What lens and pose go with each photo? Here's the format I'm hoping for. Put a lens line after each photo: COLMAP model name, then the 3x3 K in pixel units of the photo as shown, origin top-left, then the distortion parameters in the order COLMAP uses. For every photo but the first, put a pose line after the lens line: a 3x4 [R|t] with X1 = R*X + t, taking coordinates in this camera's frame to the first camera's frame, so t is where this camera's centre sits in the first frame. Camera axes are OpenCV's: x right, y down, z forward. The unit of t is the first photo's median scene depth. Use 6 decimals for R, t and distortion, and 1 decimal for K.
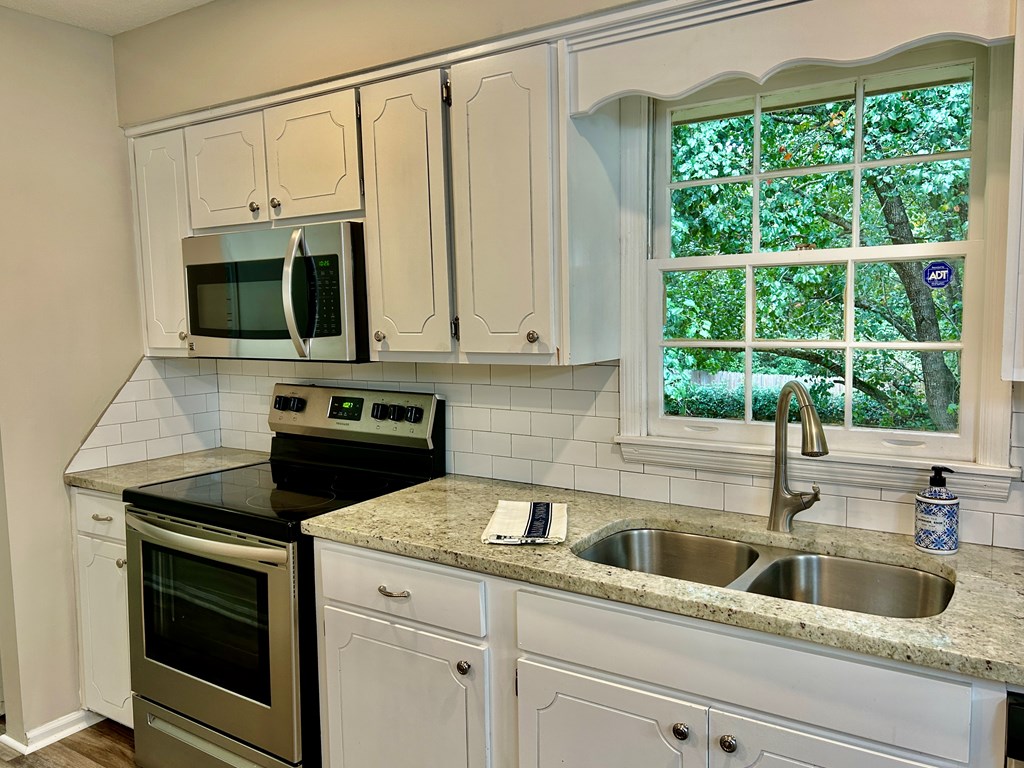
lens RADIAL K [[767.3, 0, 504.6], [0, 767.3, 389.0], [0, 0, 1]] dist [0.070582, -0.078841]
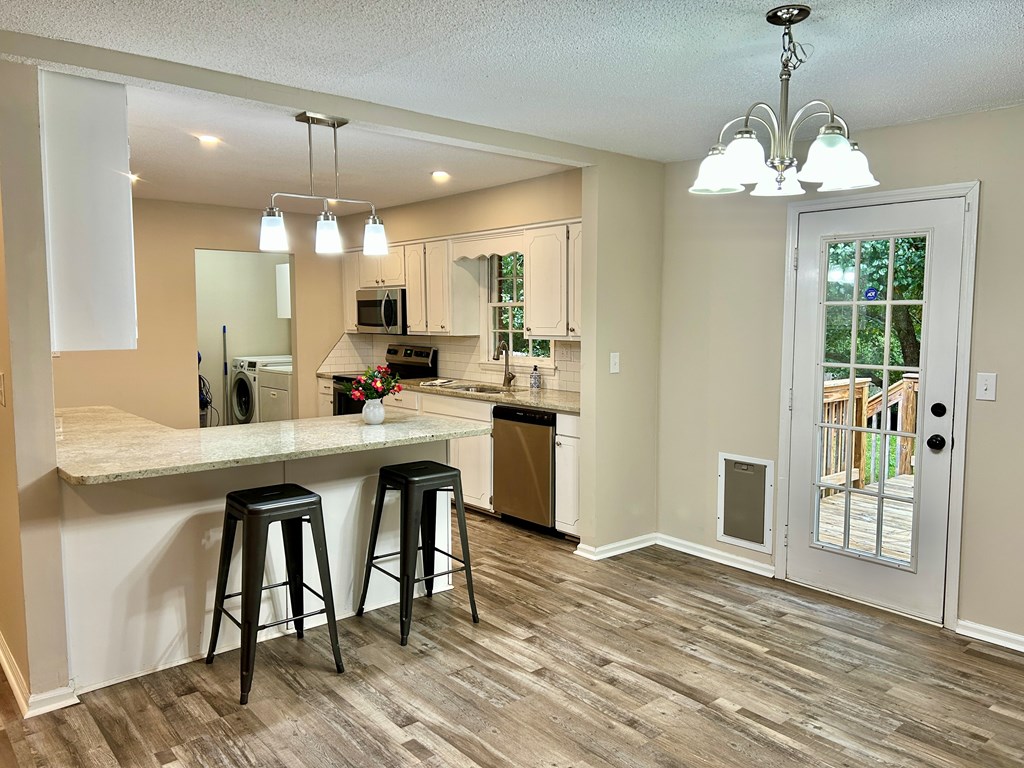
lens RADIAL K [[767.3, 0, 517.1], [0, 767.3, 378.4], [0, 0, 1]] dist [0.070582, -0.078841]
pose [[0.960004, 0.038275, -0.277358, 0.995632], [-0.042531, 0.999051, -0.009344, 0.133695], [0.276737, 0.020767, 0.960721, -1.624246]]
